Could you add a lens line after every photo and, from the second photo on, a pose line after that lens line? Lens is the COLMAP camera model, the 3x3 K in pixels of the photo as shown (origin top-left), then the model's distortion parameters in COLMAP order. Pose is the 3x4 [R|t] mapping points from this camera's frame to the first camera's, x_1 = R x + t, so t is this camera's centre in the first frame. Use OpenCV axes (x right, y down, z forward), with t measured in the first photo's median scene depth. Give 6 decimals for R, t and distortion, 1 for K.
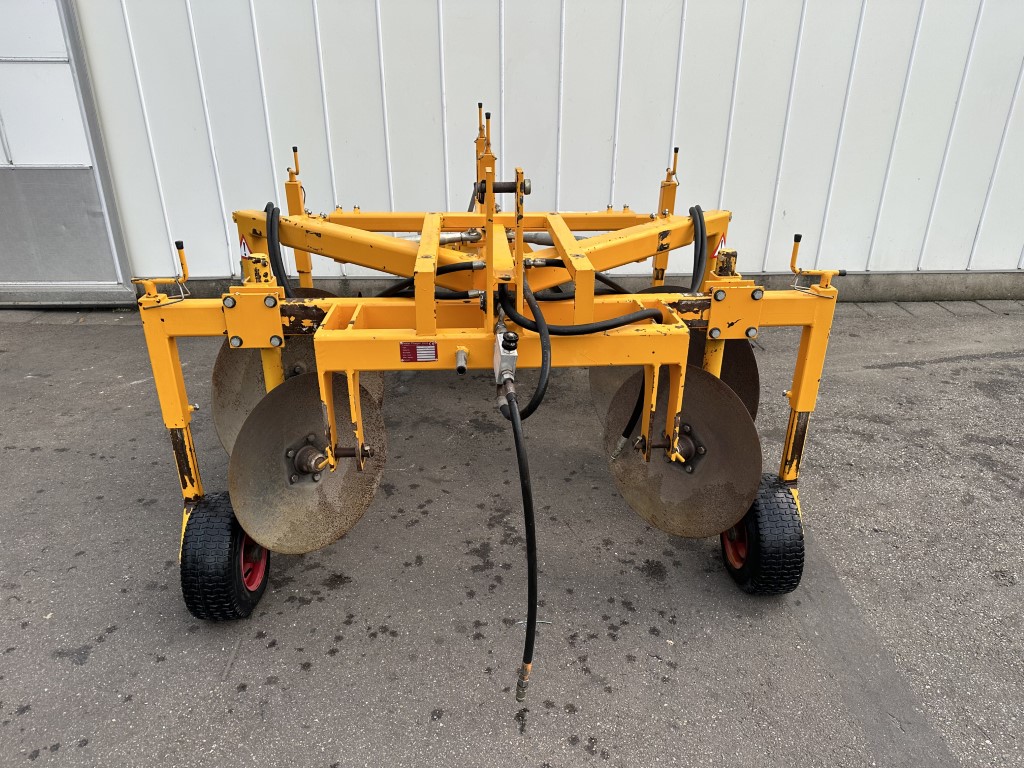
lens RADIAL K [[724.1, 0, 512.0], [0, 724.1, 384.0], [0, 0, 1]] dist [0.076947, -0.094243]
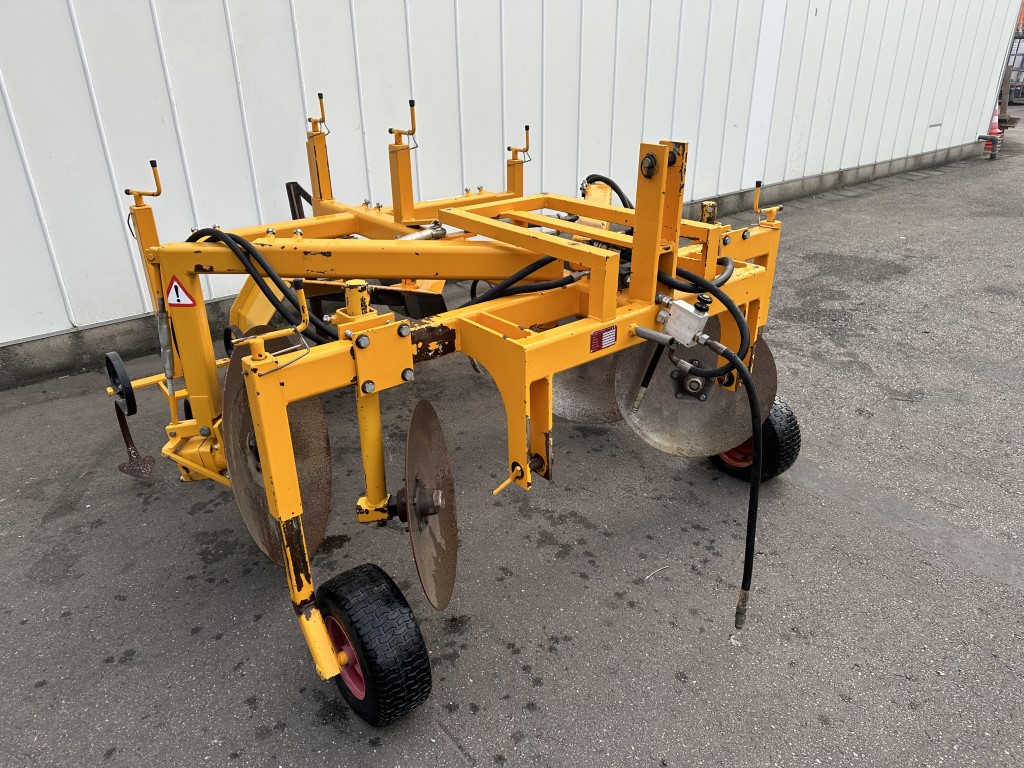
lens RADIAL K [[724.1, 0, 512.0], [0, 724.1, 384.0], [0, 0, 1]] dist [0.076947, -0.094243]
pose [[0.808860, -0.263552, 0.525629, -0.651407], [0.257034, 0.962474, 0.087053, -0.087717], [-0.528847, 0.064691, 0.846248, 0.200446]]
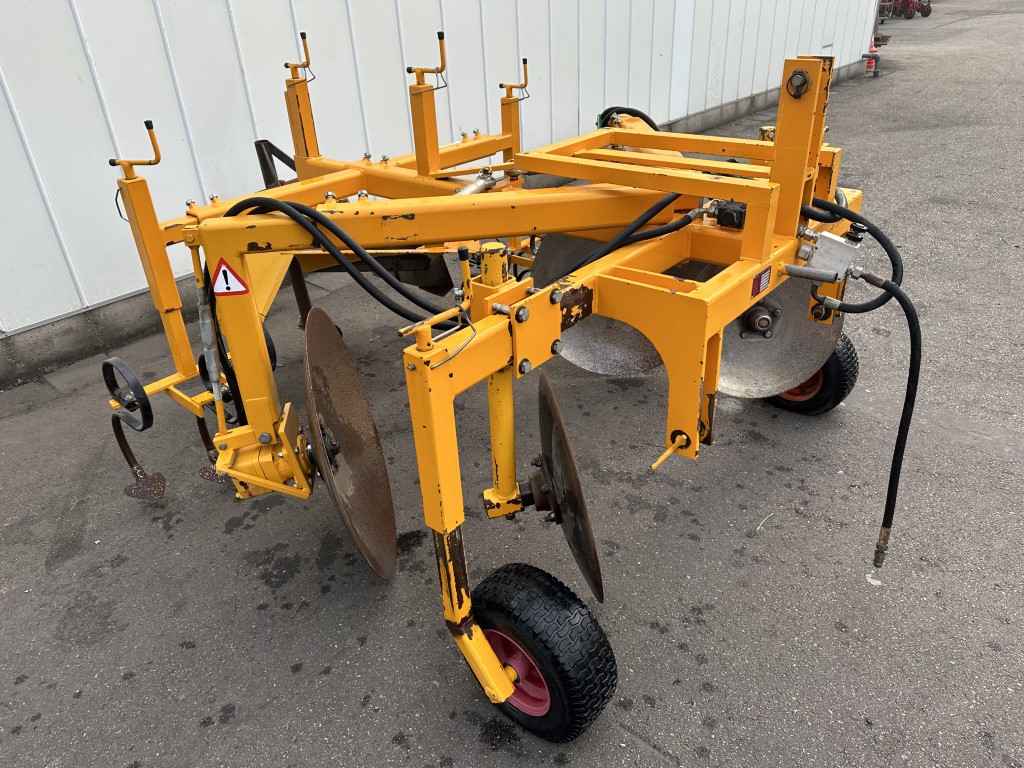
lens RADIAL K [[727.3, 0, 516.4], [0, 727.3, 372.5], [0, 0, 1]] dist [0.076603, -0.100986]
pose [[0.681266, -0.379159, 0.626191, -0.798140], [0.344067, 0.920886, 0.183268, -0.178694], [-0.646138, 0.090598, 0.757825, 0.443978]]
